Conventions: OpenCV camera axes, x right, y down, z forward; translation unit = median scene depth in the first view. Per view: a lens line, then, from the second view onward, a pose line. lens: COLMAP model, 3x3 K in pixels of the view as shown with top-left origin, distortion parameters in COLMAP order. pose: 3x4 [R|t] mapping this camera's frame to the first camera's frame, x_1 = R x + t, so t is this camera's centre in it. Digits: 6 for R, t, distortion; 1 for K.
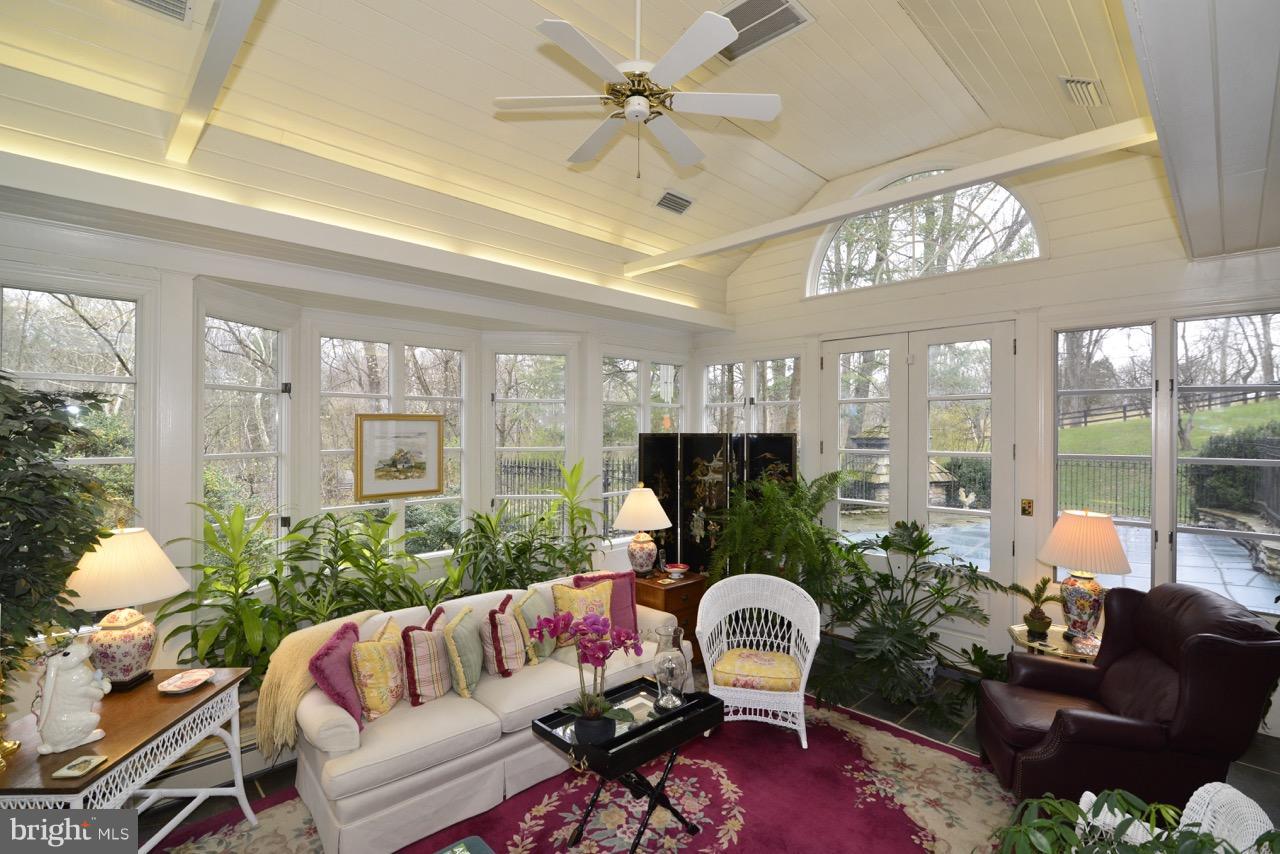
lens RADIAL K [[585.2, 0, 638.3], [0, 585.2, 431.3], [0, 0, 1]] dist [-0.003921, -0.000287]
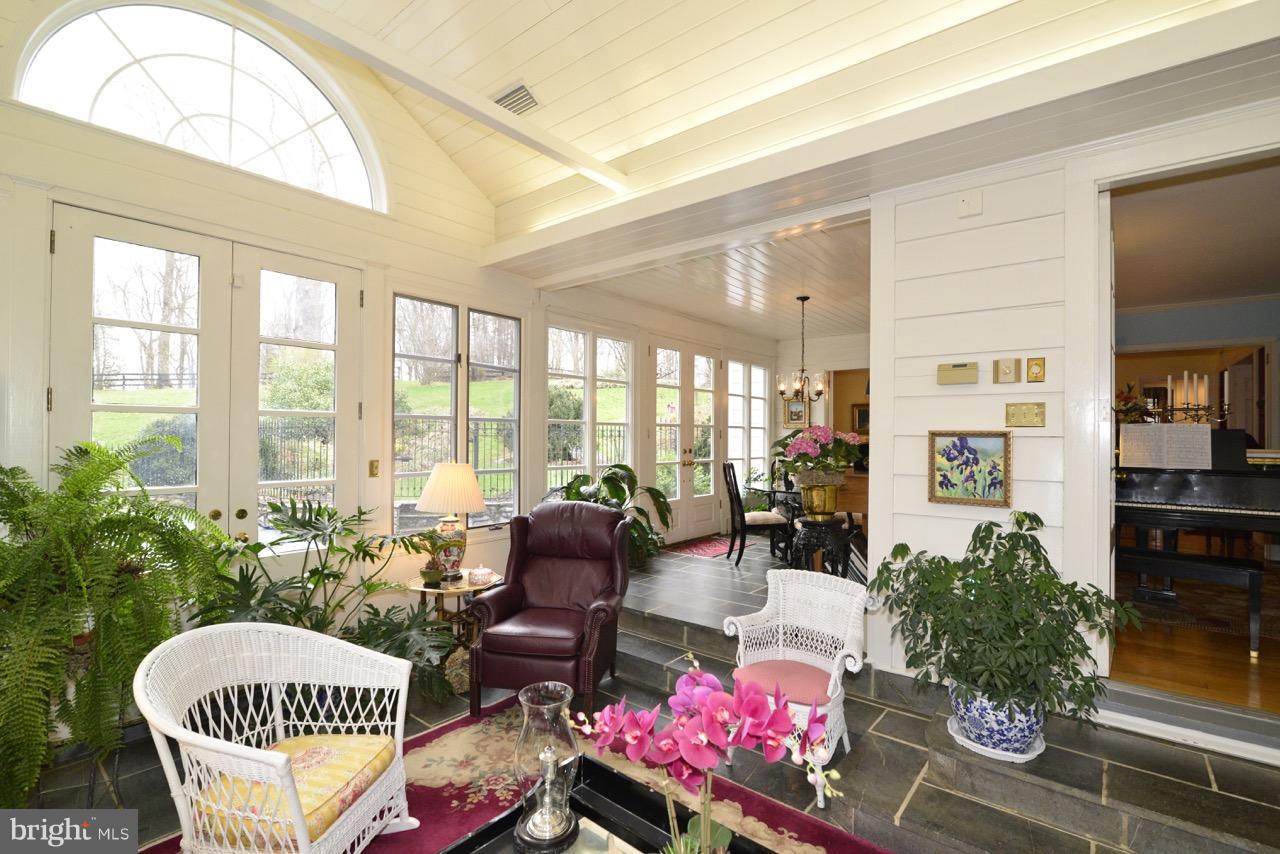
lens RADIAL K [[585.2, 0, 638.7], [0, 585.2, 429.9], [0, 0, 1]] dist [-0.003921, -0.000287]
pose [[-0.107640, 0.006313, 0.994170, -0.388709], [-0.006104, 0.999957, -0.007011, 0.080875], [-0.994171, -0.006823, -0.107597, 0.763376]]
